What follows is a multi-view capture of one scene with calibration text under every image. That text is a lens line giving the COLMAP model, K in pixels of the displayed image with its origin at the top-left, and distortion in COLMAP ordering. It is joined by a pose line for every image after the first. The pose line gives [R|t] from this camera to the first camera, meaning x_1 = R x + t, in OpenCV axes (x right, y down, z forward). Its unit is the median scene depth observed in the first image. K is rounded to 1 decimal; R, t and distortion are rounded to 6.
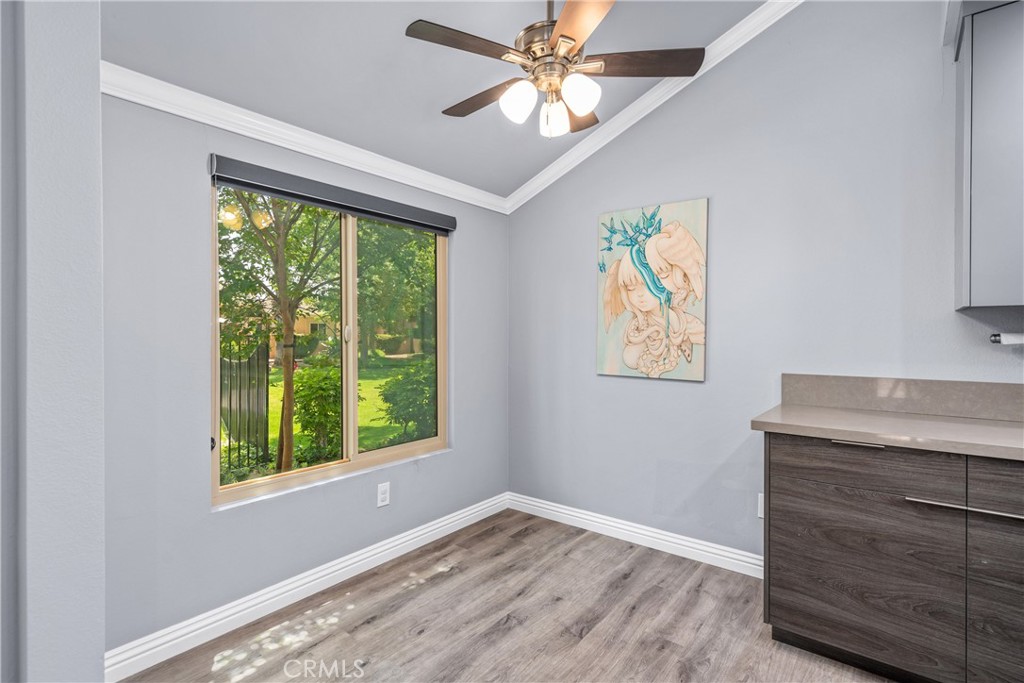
lens RADIAL K [[482.0, 0, 511.5], [0, 482.0, 337.7], [0, 0, 1]] dist [0.001871, 0.000345]
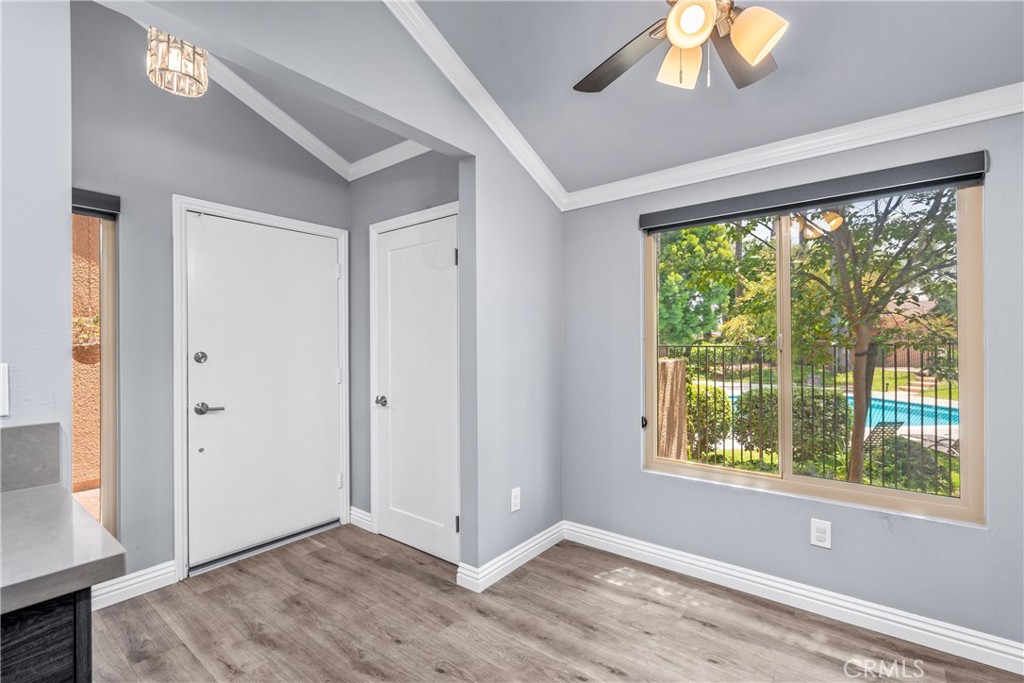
lens RADIAL K [[468.9, 0, 512.0], [0, 468.9, 341.5], [0, 0, 1]] dist [0.000415, 0.000393]
pose [[0.007039, -0.000995, -0.999975, 0.628975], [0.002790, 0.999996, -0.000975, -0.010548], [0.999971, -0.002783, 0.007042, 0.526179]]
